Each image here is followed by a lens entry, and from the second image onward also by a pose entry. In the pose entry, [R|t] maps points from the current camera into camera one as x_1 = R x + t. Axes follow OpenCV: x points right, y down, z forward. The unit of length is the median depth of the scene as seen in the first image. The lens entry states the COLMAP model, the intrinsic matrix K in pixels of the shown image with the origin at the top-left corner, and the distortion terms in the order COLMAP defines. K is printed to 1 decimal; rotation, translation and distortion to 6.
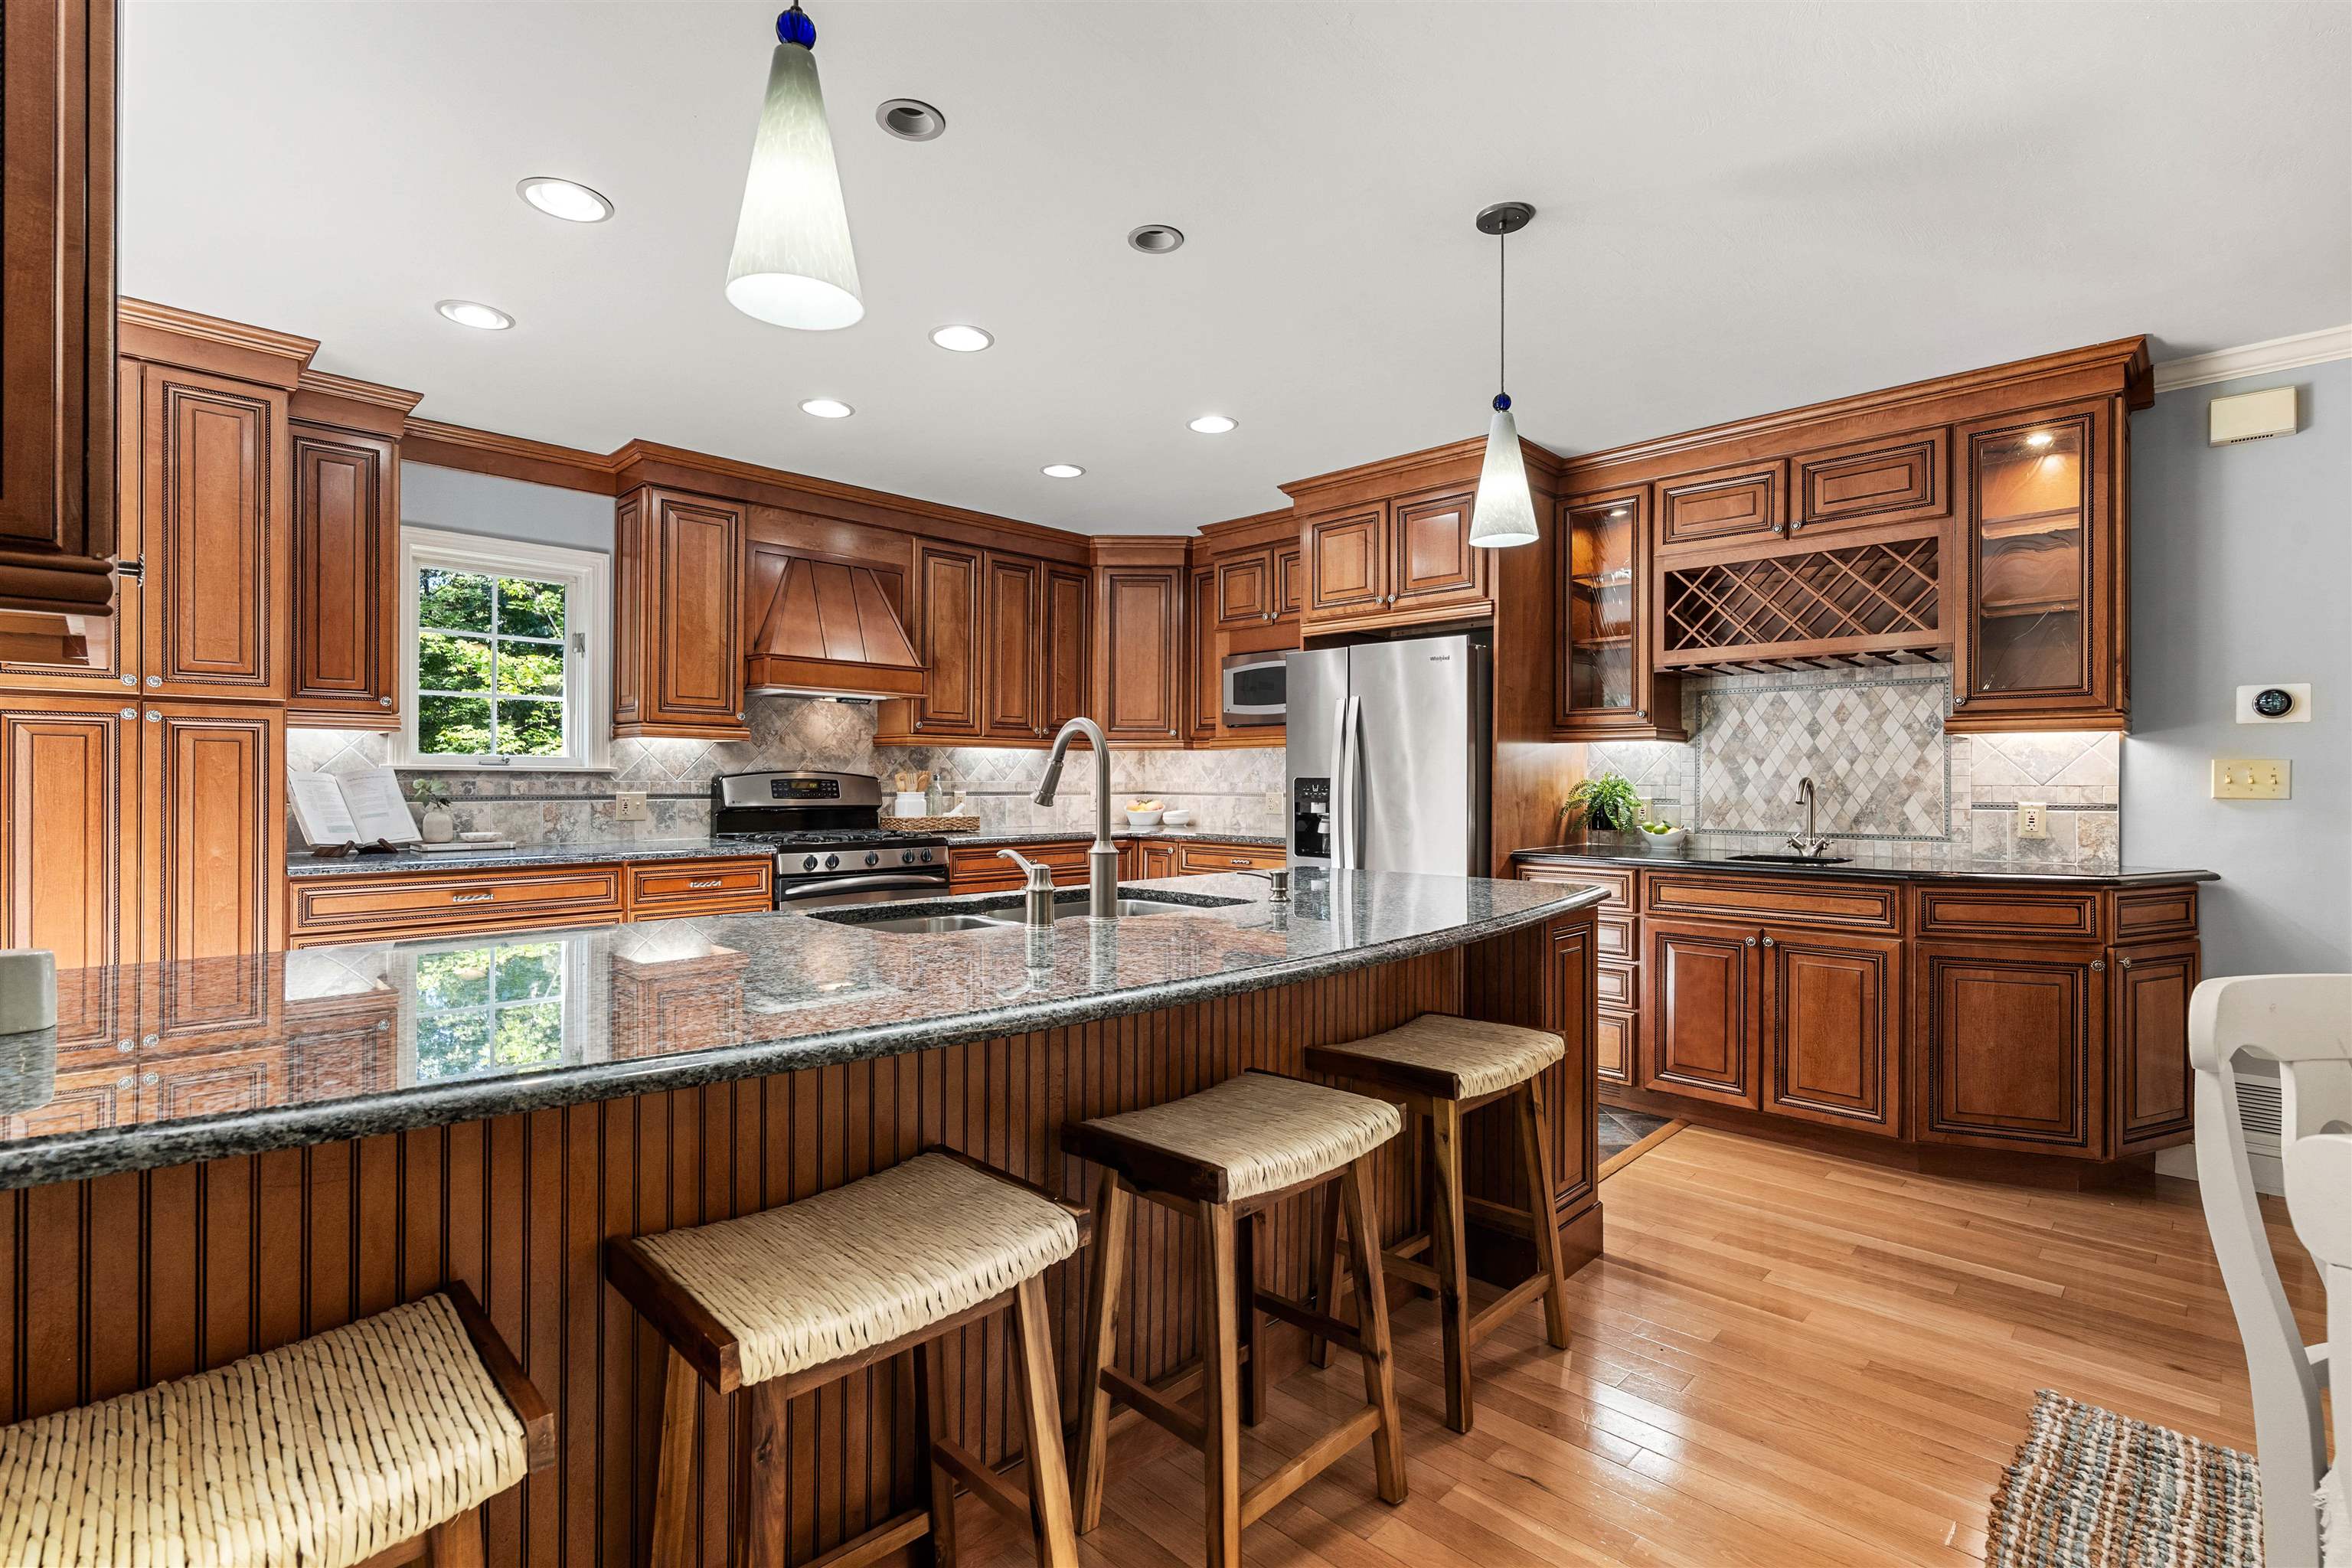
lens RADIAL K [[1061.3, 0, 1166.0], [0, 1061.3, 781.0], [0, 0, 1]] dist [-0.010772, -0.000042]
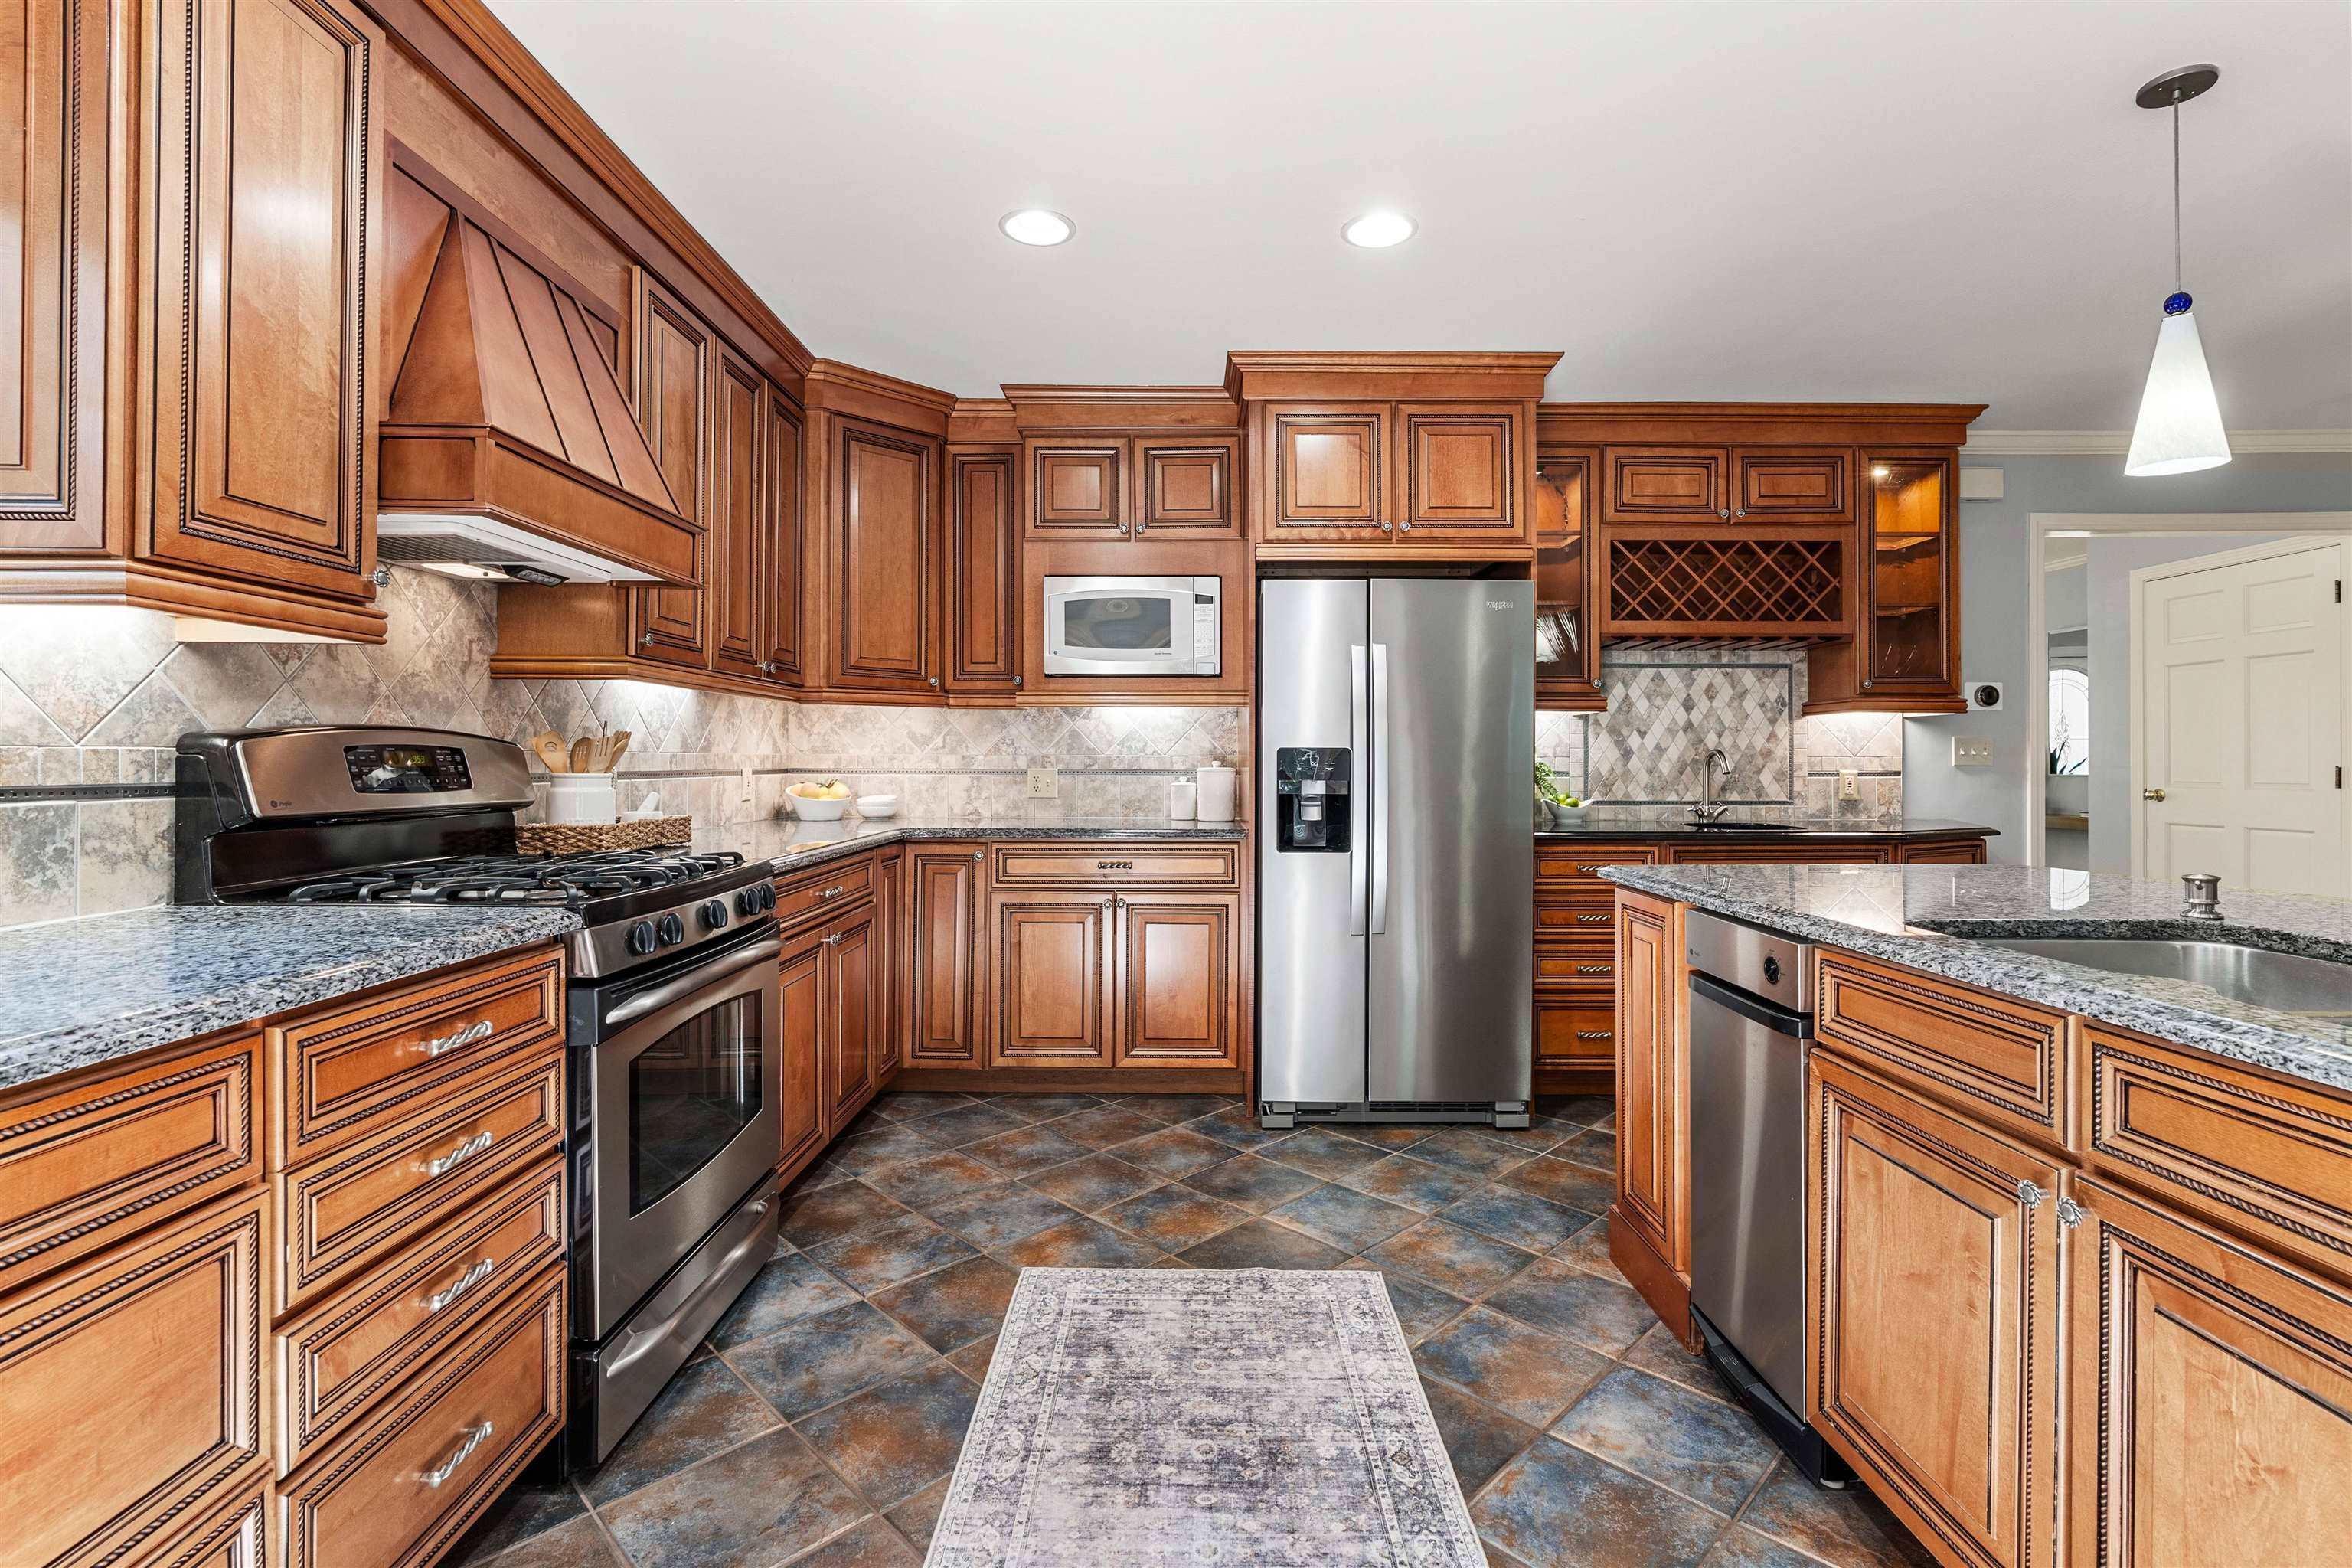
lens RADIAL K [[1094.5, 0, 1194.1], [0, 1094.5, 753.2], [0, 0, 1]] dist [-0.000072, 0.000172]
pose [[0.702314, 0.001851, 0.711865, -0.507294], [0.000332, 0.999996, -0.002928, 0.003212], [-0.711867, 0.002293, 0.702311, 0.545752]]
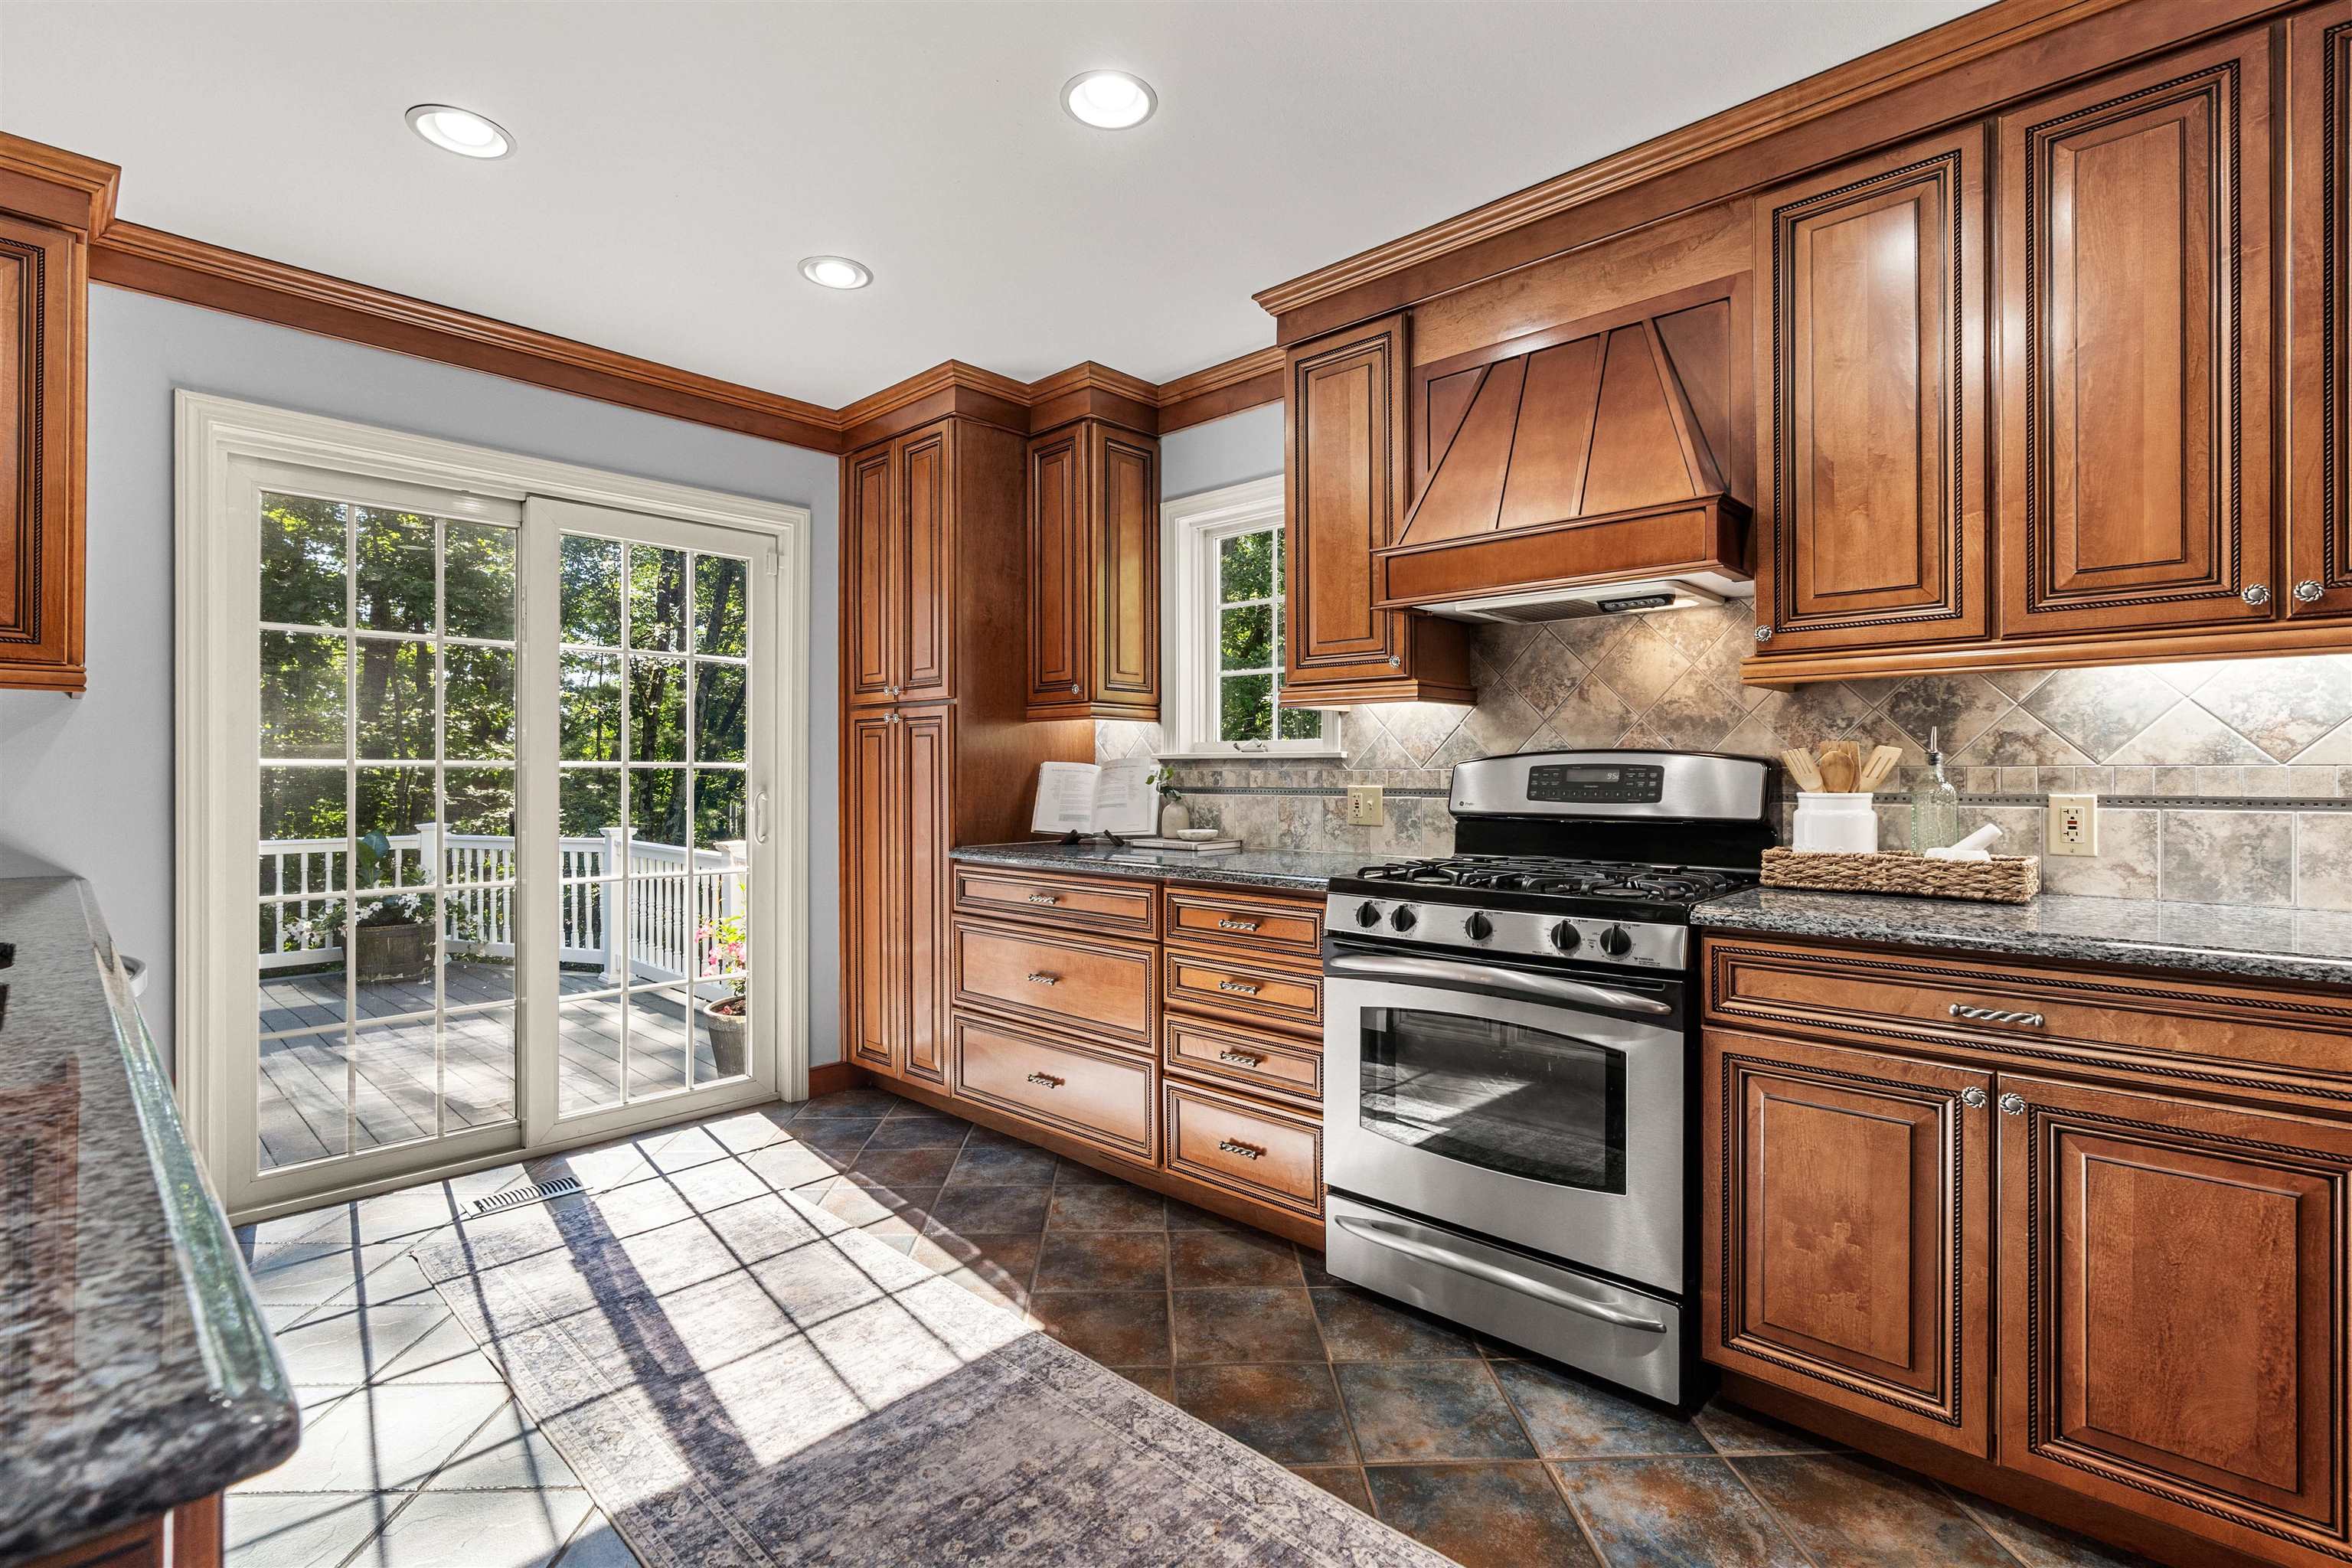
lens RADIAL K [[1061.3, 0, 1166.0], [0, 1061.3, 781.0], [0, 0, 1]] dist [-0.010772, -0.000042]
pose [[0.016425, 0.002571, -0.999862, 0.218724], [-0.001576, 0.999996, 0.002546, 0.006206], [0.999864, 0.001534, 0.016429, 0.913185]]
